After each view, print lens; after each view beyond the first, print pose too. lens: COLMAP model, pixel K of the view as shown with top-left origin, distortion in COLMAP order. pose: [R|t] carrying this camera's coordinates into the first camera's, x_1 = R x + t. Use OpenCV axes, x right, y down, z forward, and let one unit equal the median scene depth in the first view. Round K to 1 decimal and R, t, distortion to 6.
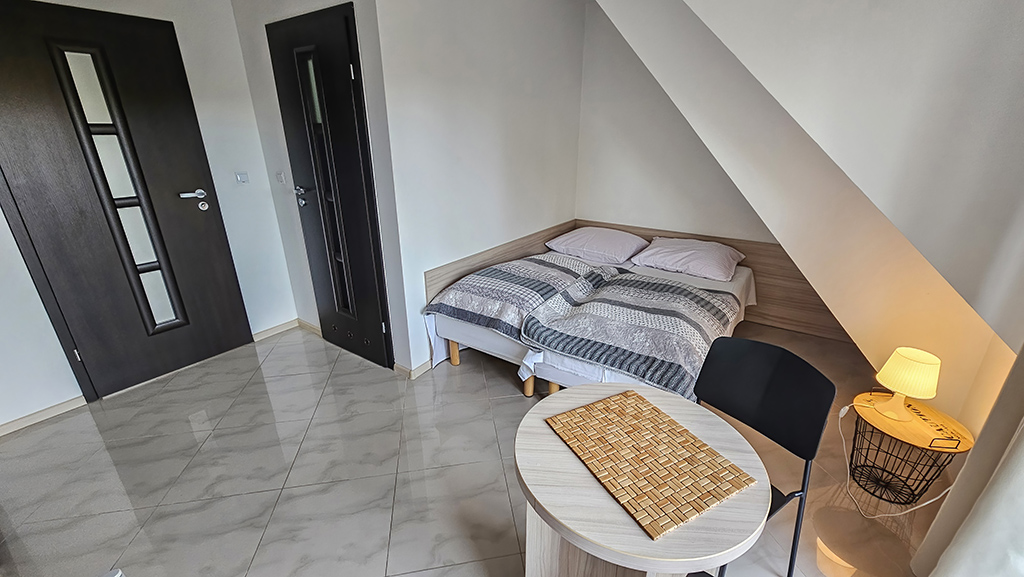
lens RADIAL K [[416.5, 0, 517.7], [0, 416.5, 292.3], [0, 0, 1]] dist [-0.001231, 0.000264]
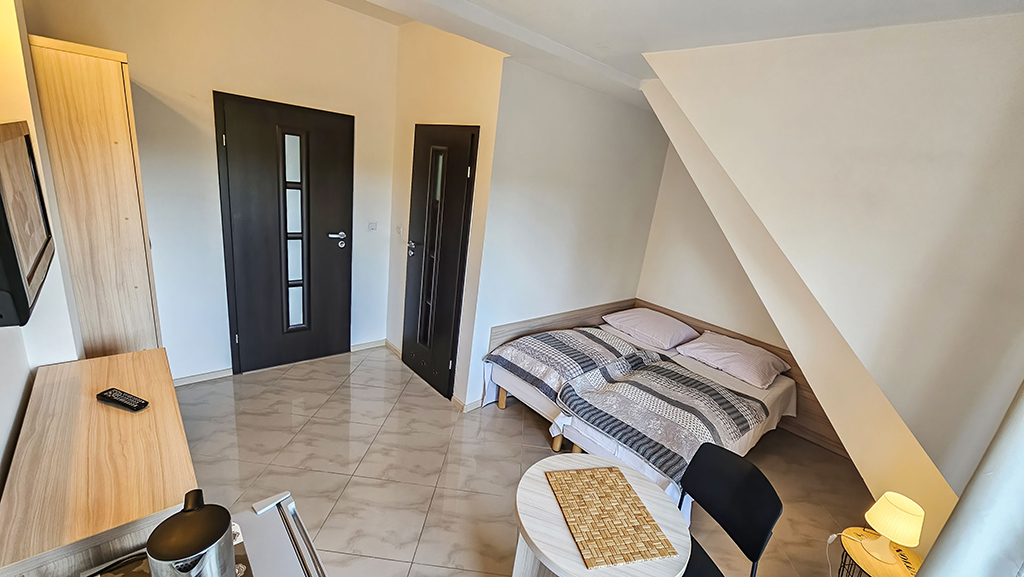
lens RADIAL K [[416.5, 0, 517.7], [0, 416.5, 292.3], [0, 0, 1]] dist [-0.001231, 0.000264]
pose [[0.966913, 0.181656, -0.179111, 0.052032], [-0.198316, 0.976883, -0.079821, -0.068920], [0.160471, 0.112700, 0.980585, -0.202283]]
